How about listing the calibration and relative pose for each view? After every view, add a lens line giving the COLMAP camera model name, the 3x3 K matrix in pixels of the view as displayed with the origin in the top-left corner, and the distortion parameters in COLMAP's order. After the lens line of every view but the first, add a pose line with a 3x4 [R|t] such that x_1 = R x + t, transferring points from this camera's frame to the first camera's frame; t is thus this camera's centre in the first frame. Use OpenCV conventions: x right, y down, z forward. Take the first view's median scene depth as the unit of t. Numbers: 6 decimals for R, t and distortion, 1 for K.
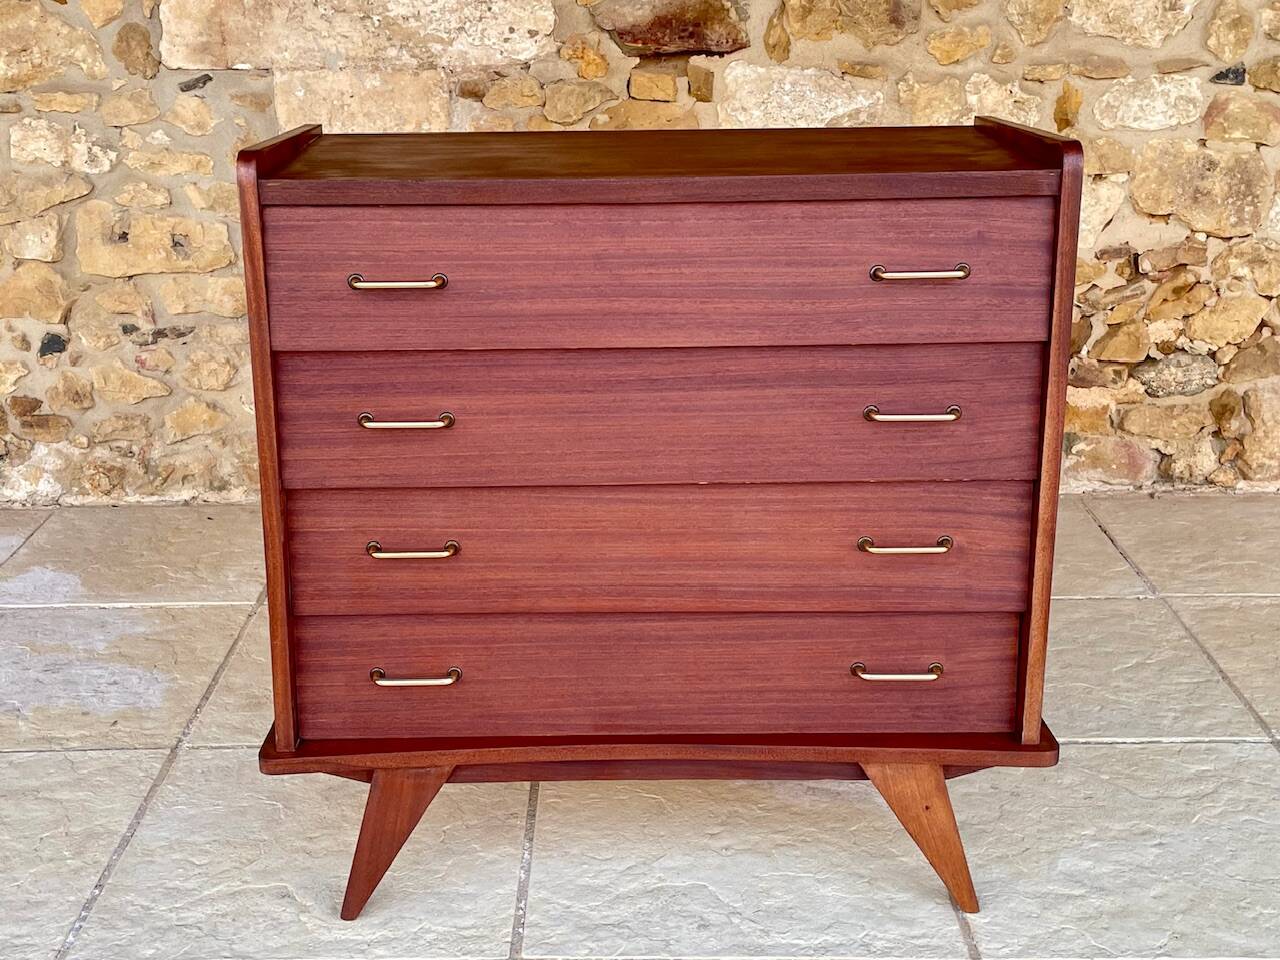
lens RADIAL K [[1637.4, 0, 604.4], [0, 1637.4, 487.3], [0, 0, 1]] dist [0.051629, 0.000000]
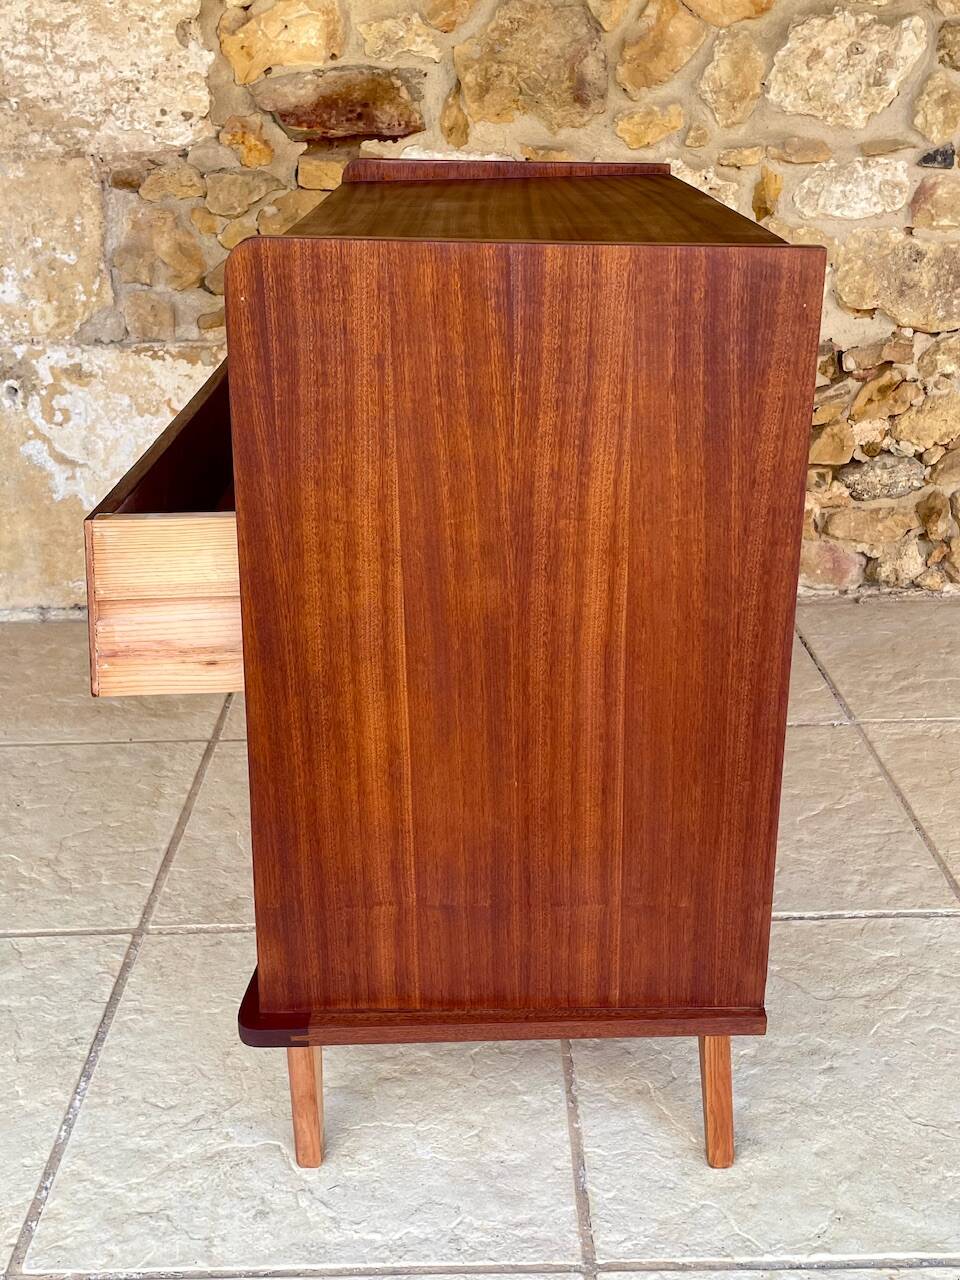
lens RADIAL K [[1349.1, 0, 469.8], [0, 1349.1, 626.7], [0, 0, 1]] dist [0.036102, 0.000000]
pose [[0.999763, -0.015635, 0.015143, 0.098727], [0.014573, 0.997587, 0.067882, -0.040754], [-0.016168, -0.067645, 0.997578, 0.220938]]
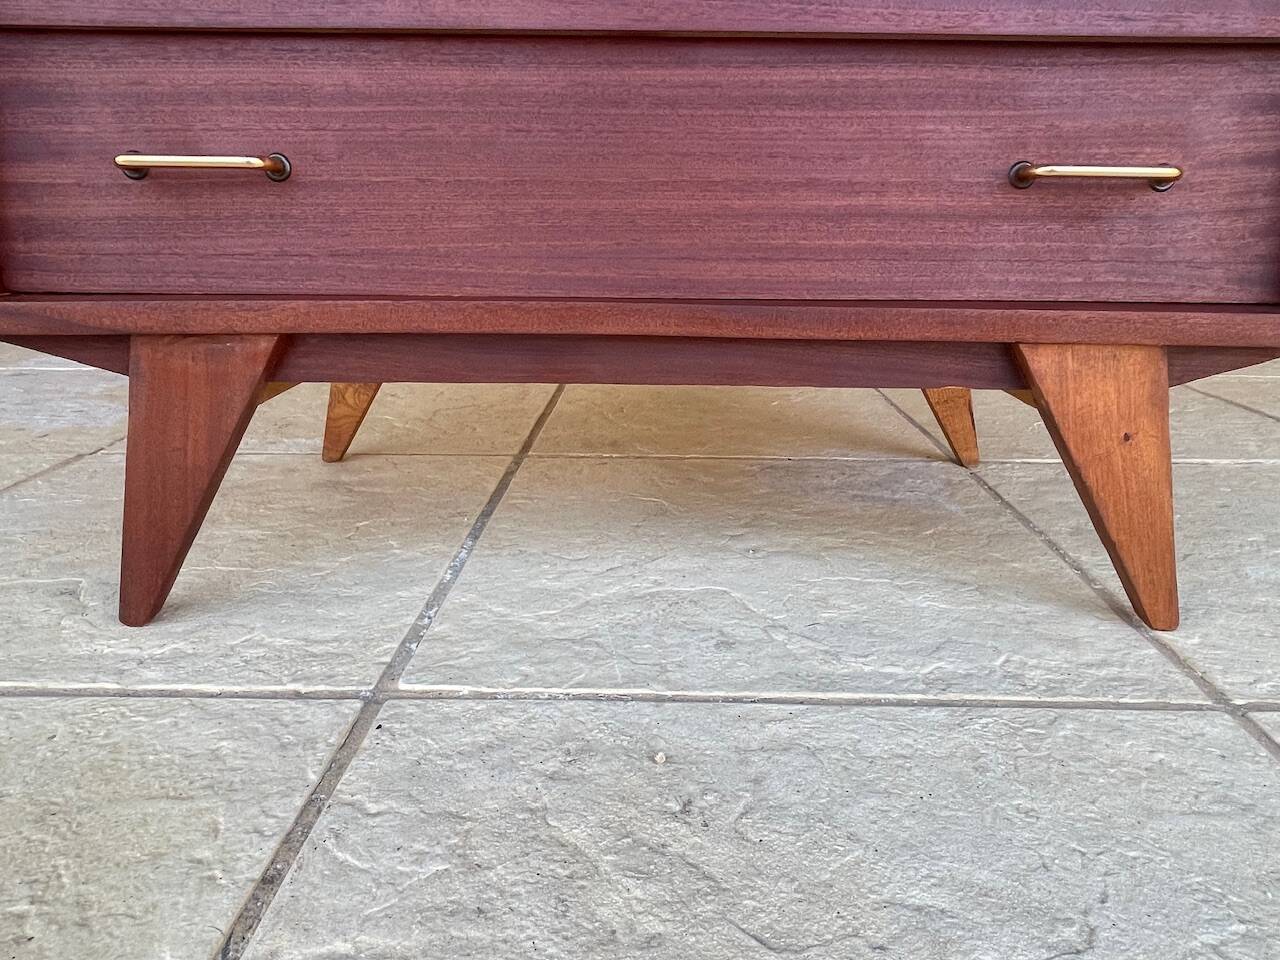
lens RADIAL K [[847.8, 0, 656.2], [0, 847.8, 500.7], [0, 0, 1]] dist [-0.006610, -0.004179]
pose [[0.999794, 0.017988, 0.009392, 0.019964], [-0.018073, 0.999796, 0.009045, 0.134096], [-0.009228, -0.009213, 0.999915, 0.438915]]
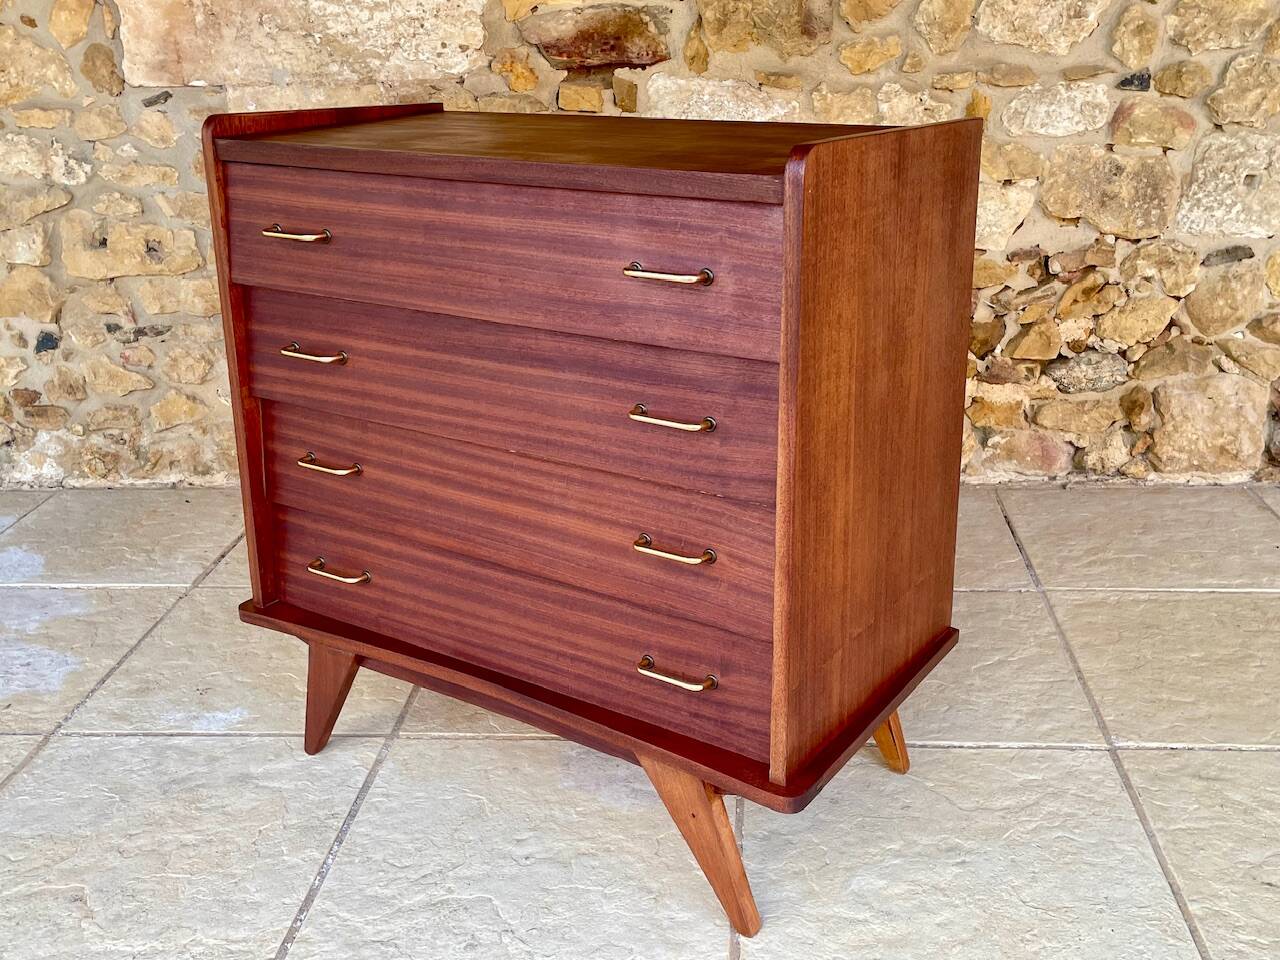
lens RADIAL K [[1349.1, 0, 653.8], [0, 1349.1, 492.3], [0, 0, 1]] dist [0.036102, 0.000000]
pose [[0.997673, 0.007927, -0.067718, 0.140142], [-0.005573, 0.999376, 0.034875, -0.021701], [0.067952, -0.034416, 0.997095, 0.128787]]
